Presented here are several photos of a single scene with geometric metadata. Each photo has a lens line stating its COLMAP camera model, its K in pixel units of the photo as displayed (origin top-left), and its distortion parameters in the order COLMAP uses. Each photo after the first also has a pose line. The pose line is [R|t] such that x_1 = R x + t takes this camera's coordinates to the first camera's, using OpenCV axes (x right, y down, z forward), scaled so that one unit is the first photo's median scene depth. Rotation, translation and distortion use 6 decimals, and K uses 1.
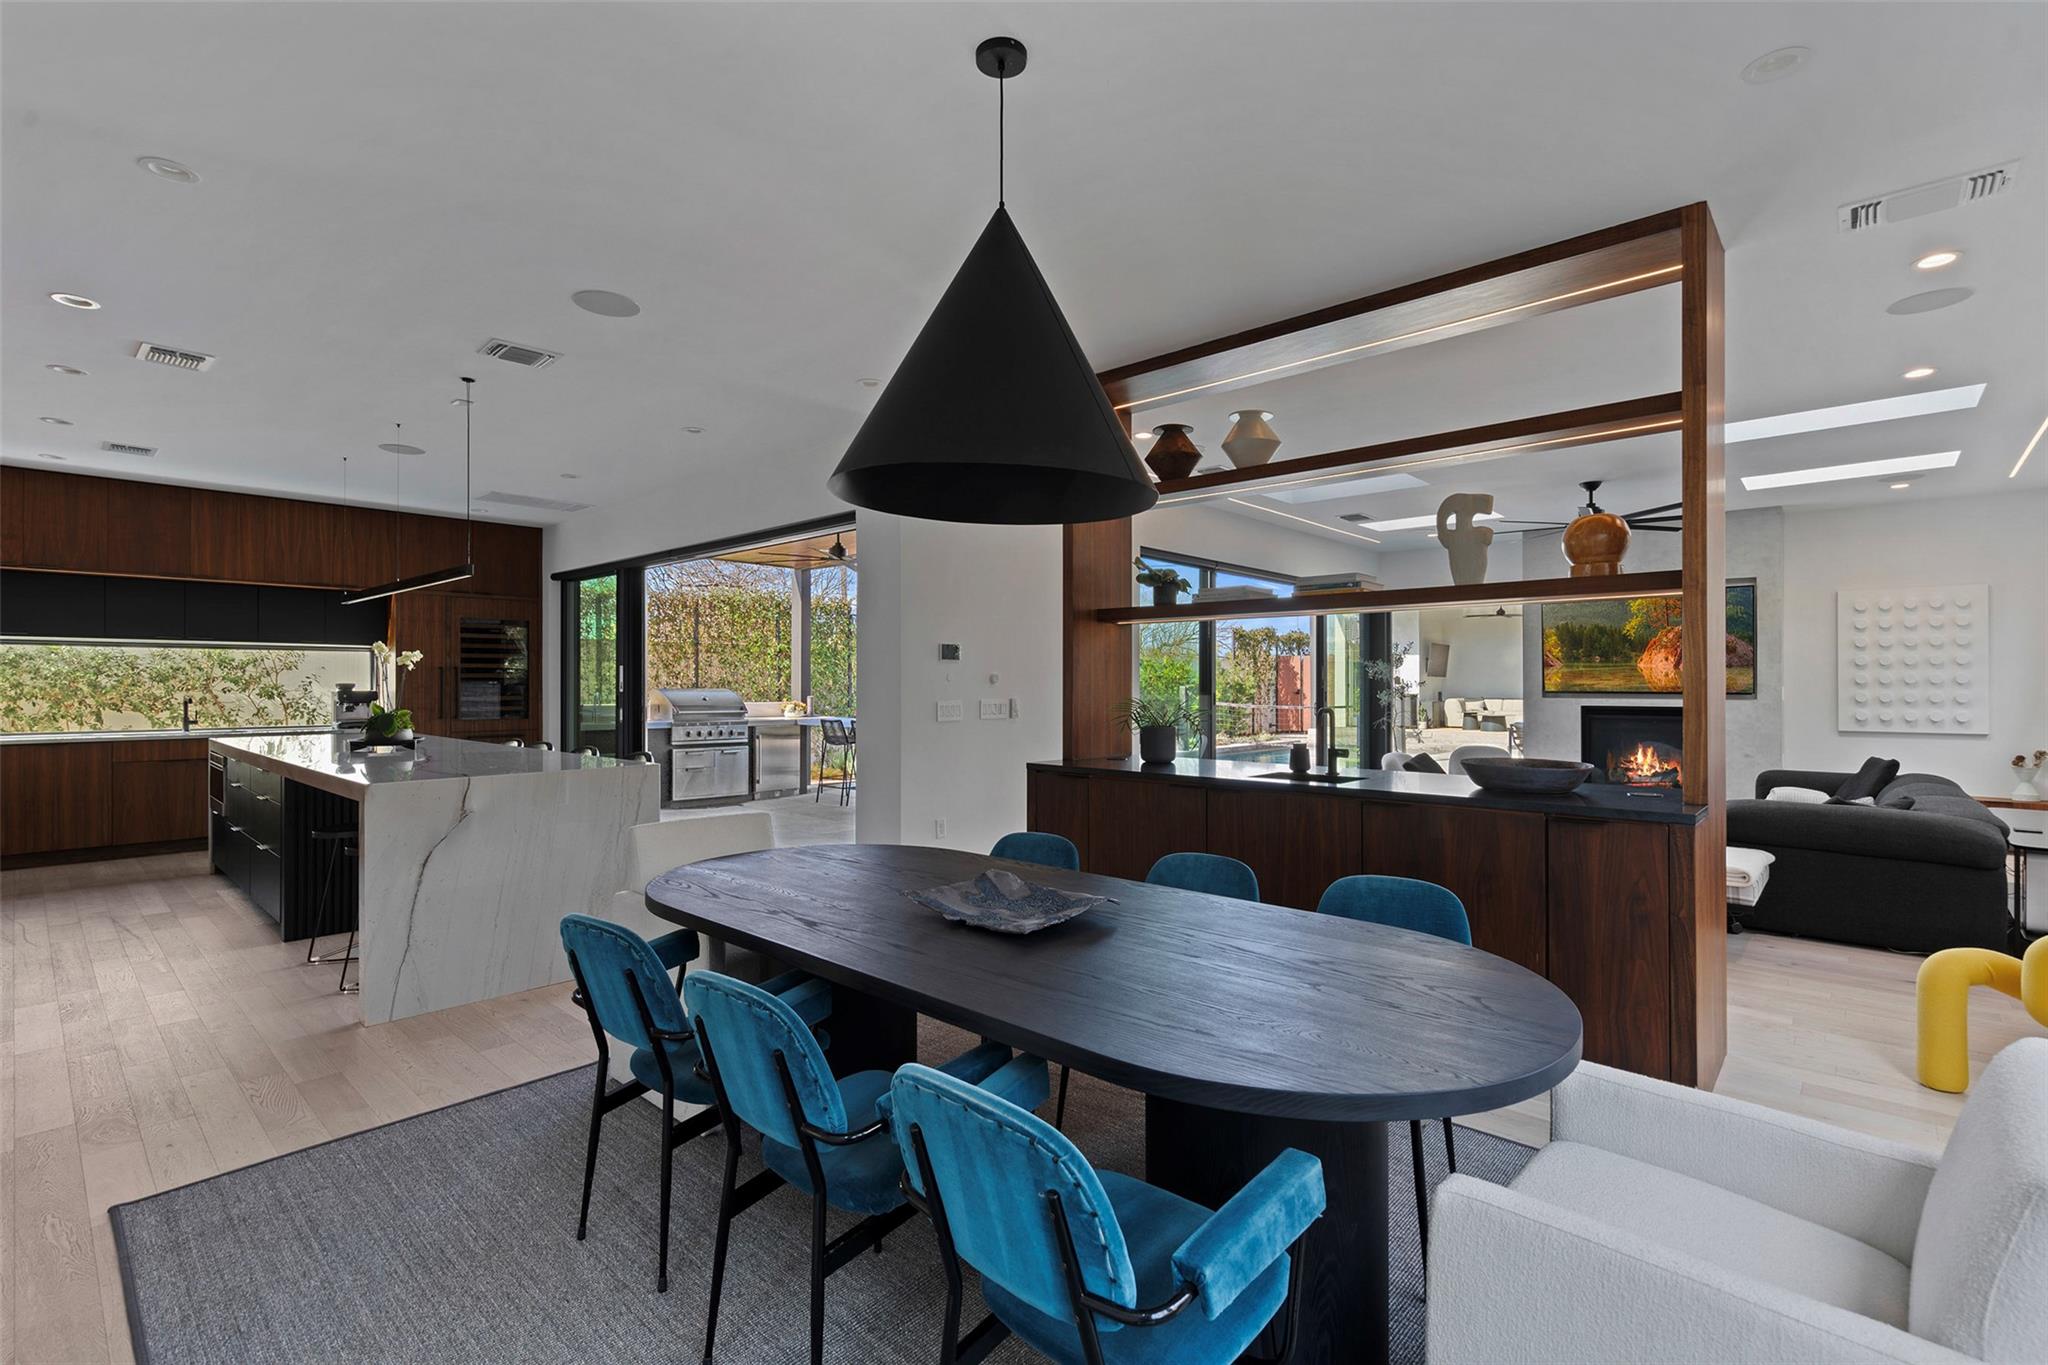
lens RADIAL K [[929.1, 0, 1025.4], [0, 929.1, 682.4], [0, 0, 1]] dist [-0.000455, 0.000692]
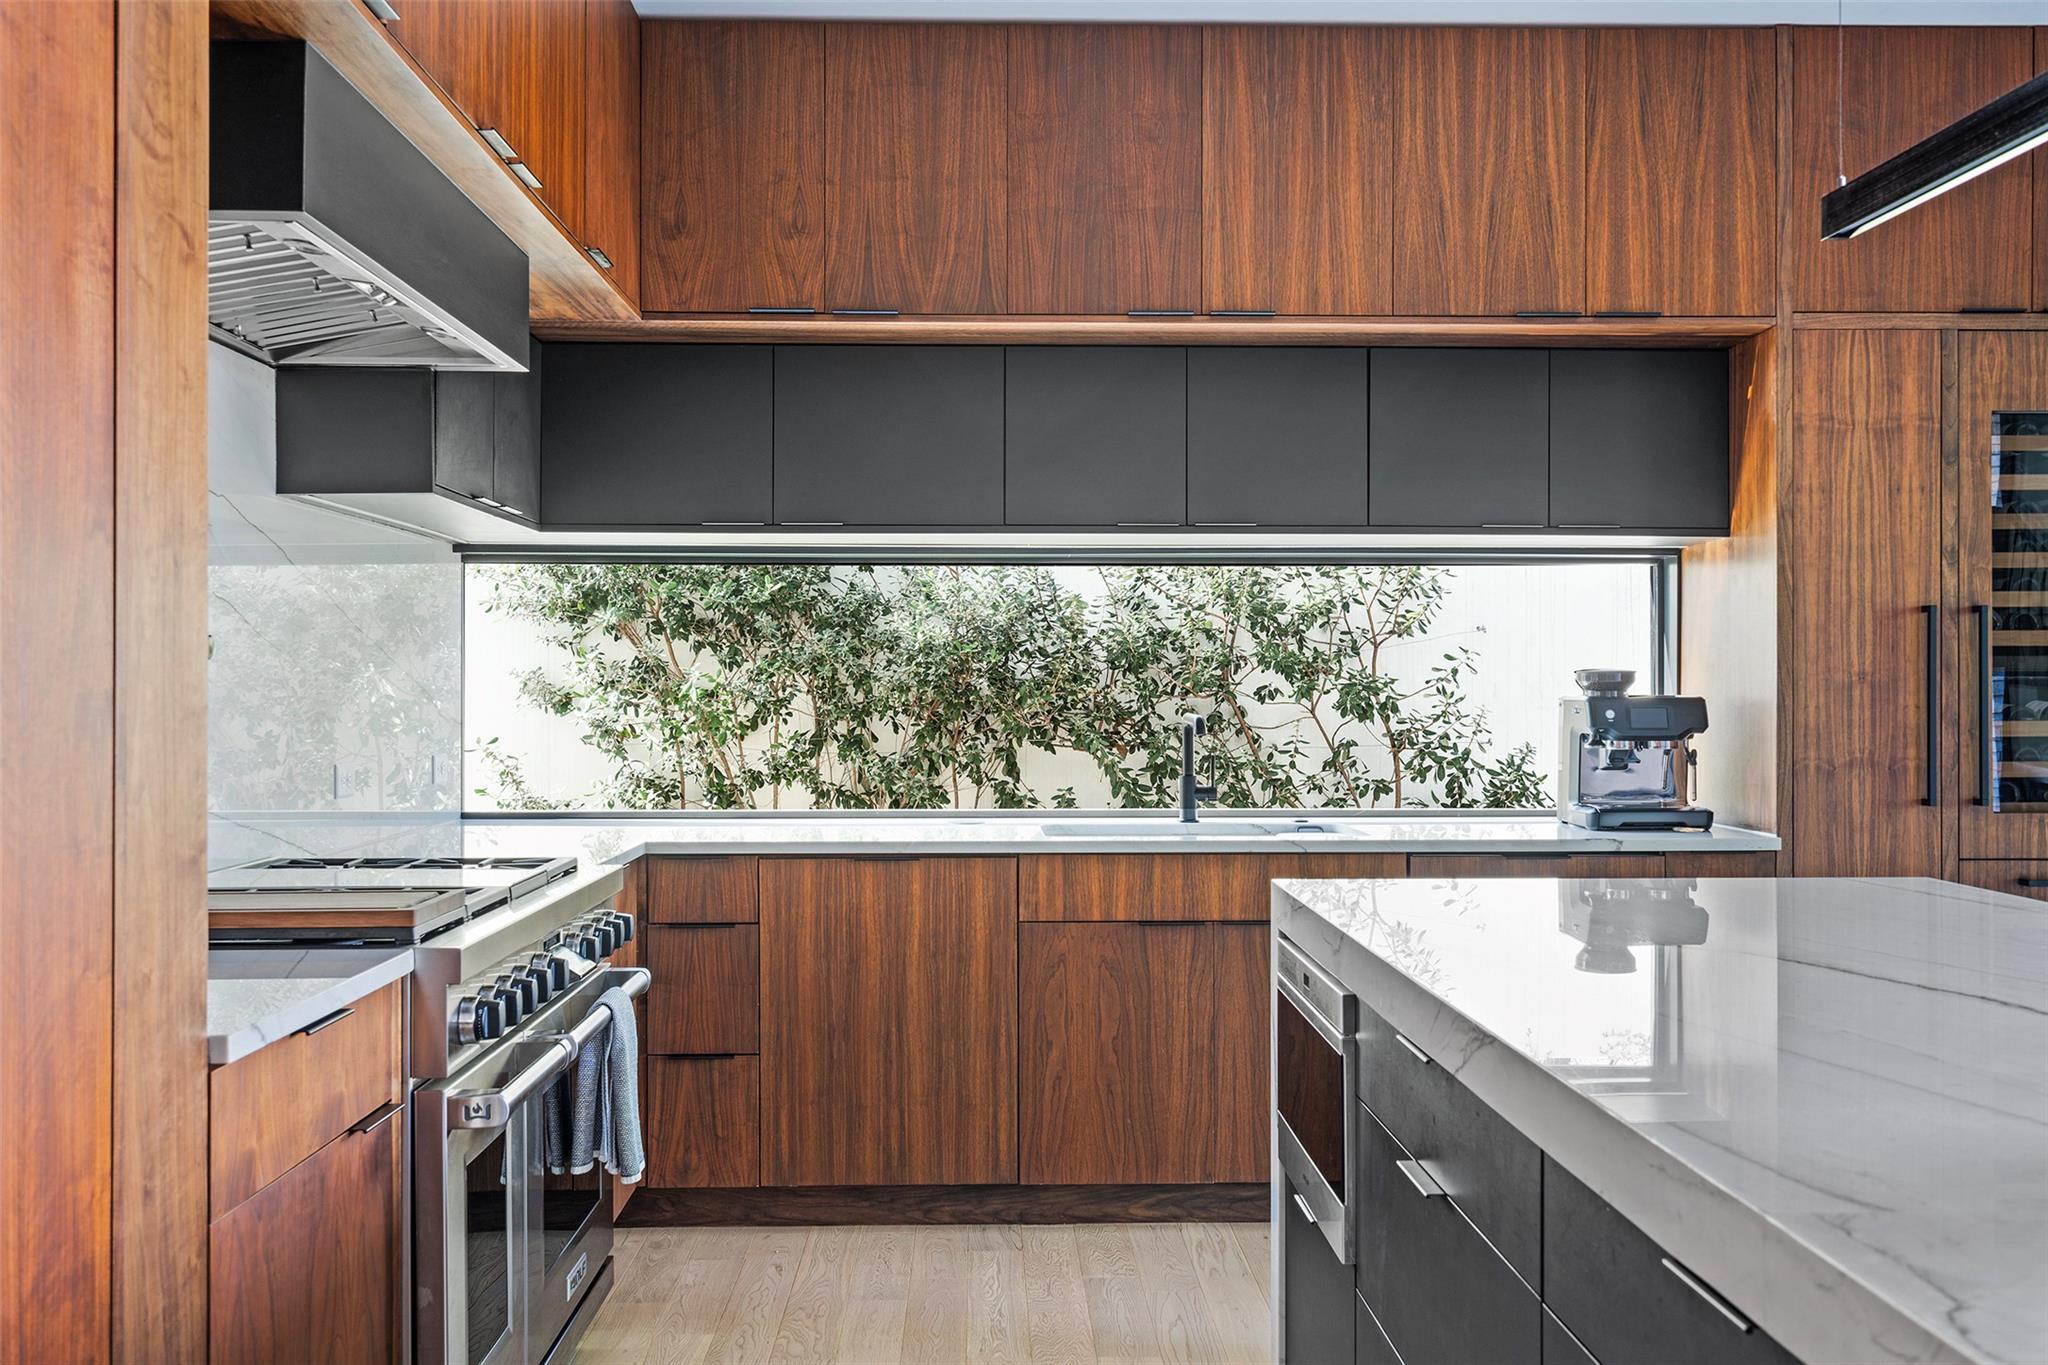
lens RADIAL K [[1962.7, 0, 1024.7], [0, 1962.7, 684.4], [0, 0, 1]] dist [0.013263, 0.000000]
pose [[0.695847, -0.000544, -0.718189, -0.412443], [0.001565, 0.999998, 0.000759, 0.004499], [0.718188, -0.001652, 0.695847, 0.441187]]
